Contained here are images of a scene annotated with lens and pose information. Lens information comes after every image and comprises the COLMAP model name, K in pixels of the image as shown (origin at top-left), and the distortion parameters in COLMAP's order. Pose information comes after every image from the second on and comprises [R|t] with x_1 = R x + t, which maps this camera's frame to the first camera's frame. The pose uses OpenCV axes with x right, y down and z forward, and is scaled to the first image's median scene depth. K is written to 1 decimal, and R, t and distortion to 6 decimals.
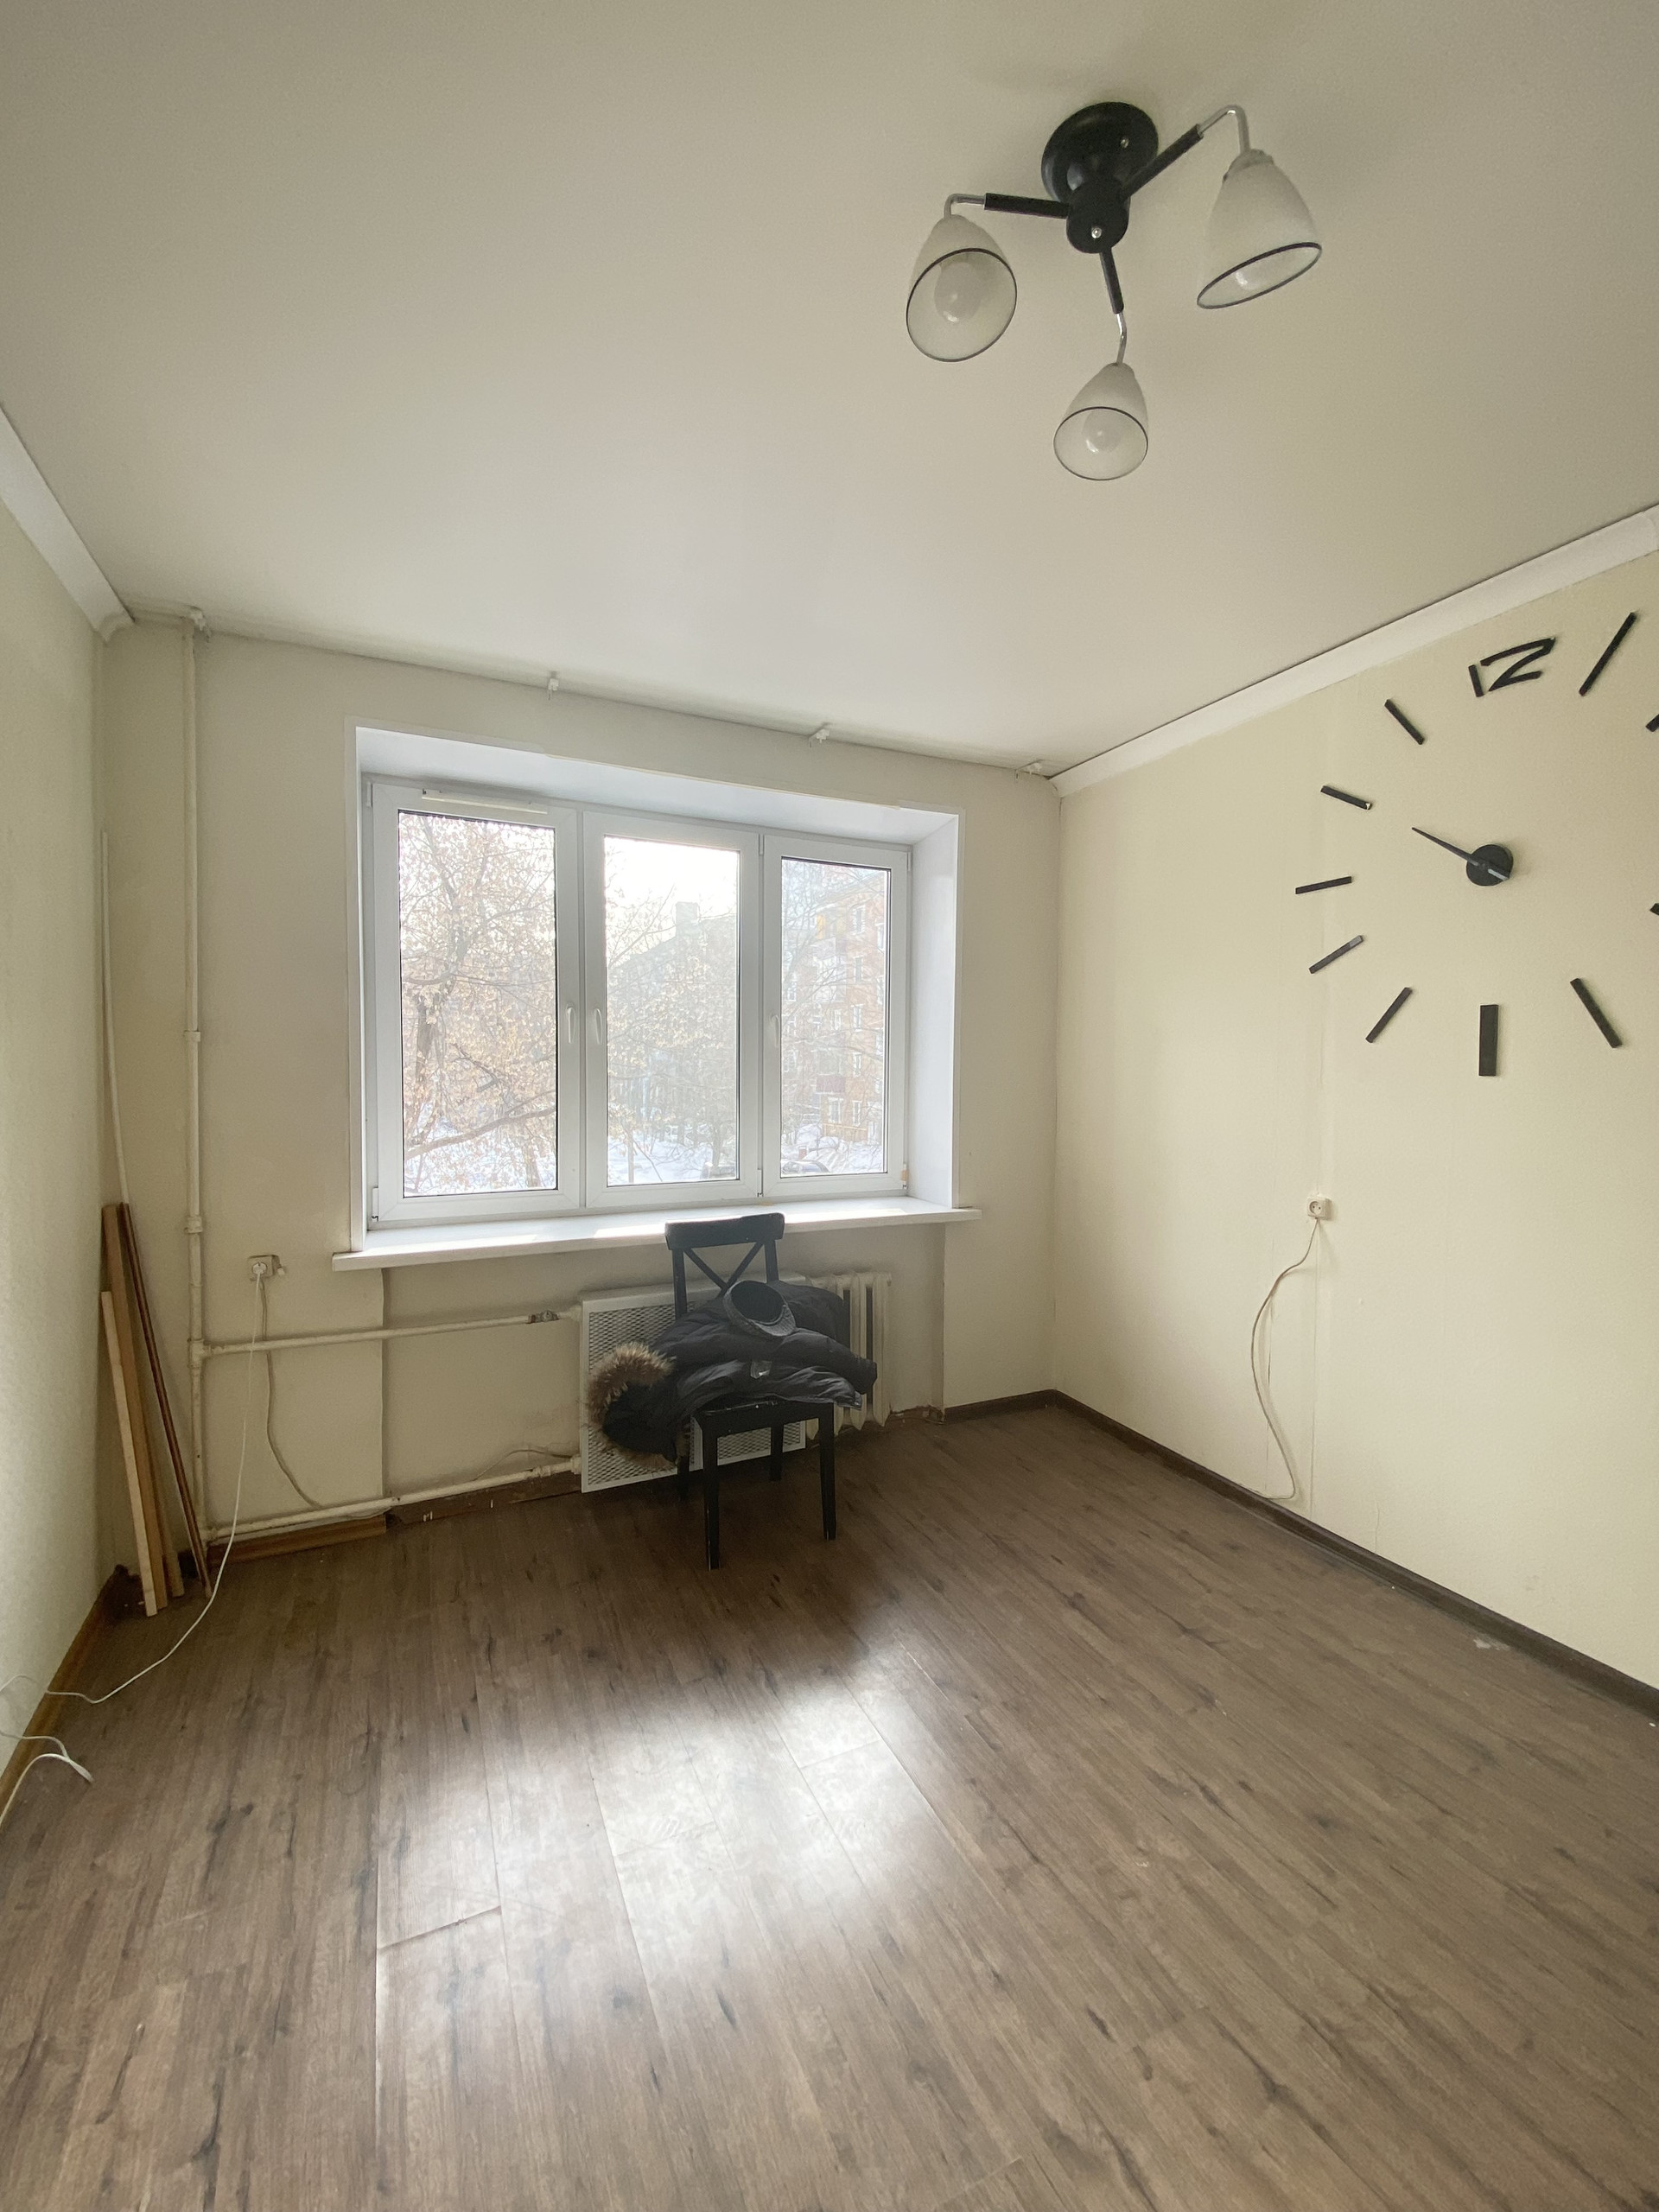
lens RADIAL K [[897.8, 0, 834.7], [0, 897.8, 1082.2], [0, 0, 1]] dist [0.015613, -0.018575]
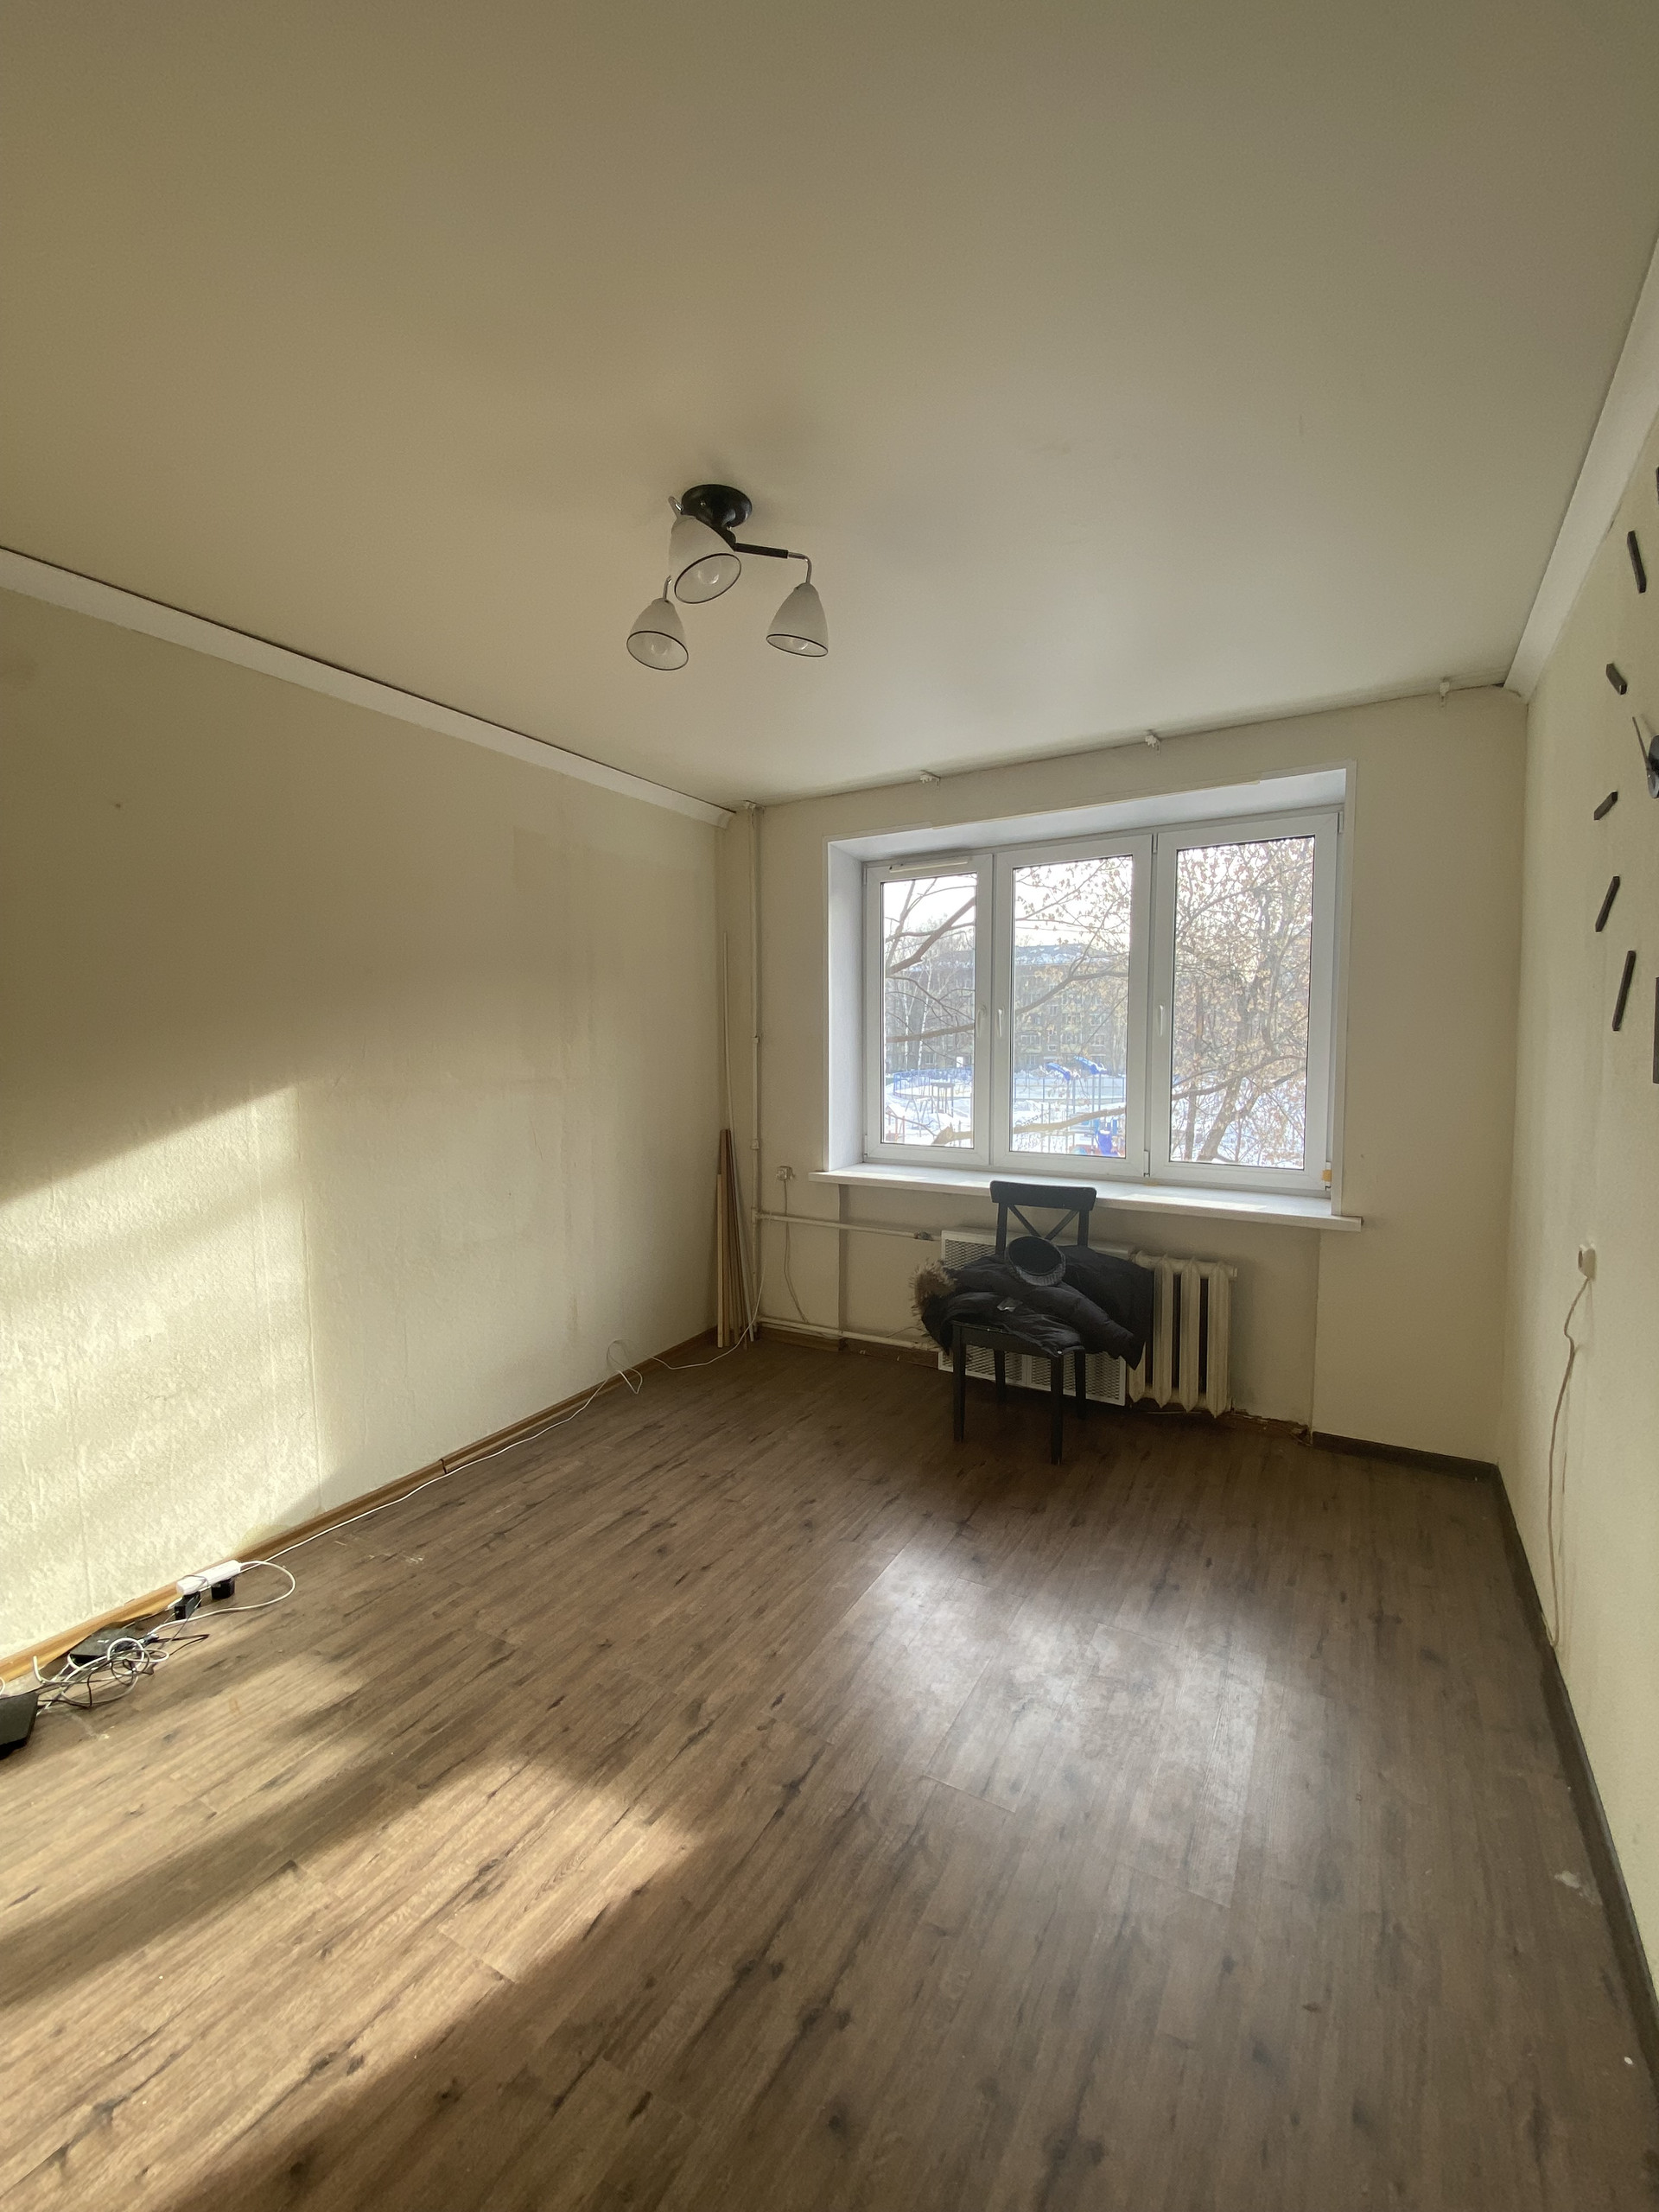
lens RADIAL K [[897.8, 0, 834.7], [0, 897.8, 1082.2], [0, 0, 1]] dist [0.015613, -0.018575]
pose [[0.579175, 0.036858, -0.814370, 0.749872], [-0.010337, 0.999229, 0.037873, -0.029117], [0.815138, -0.013517, 0.579109, 0.095212]]
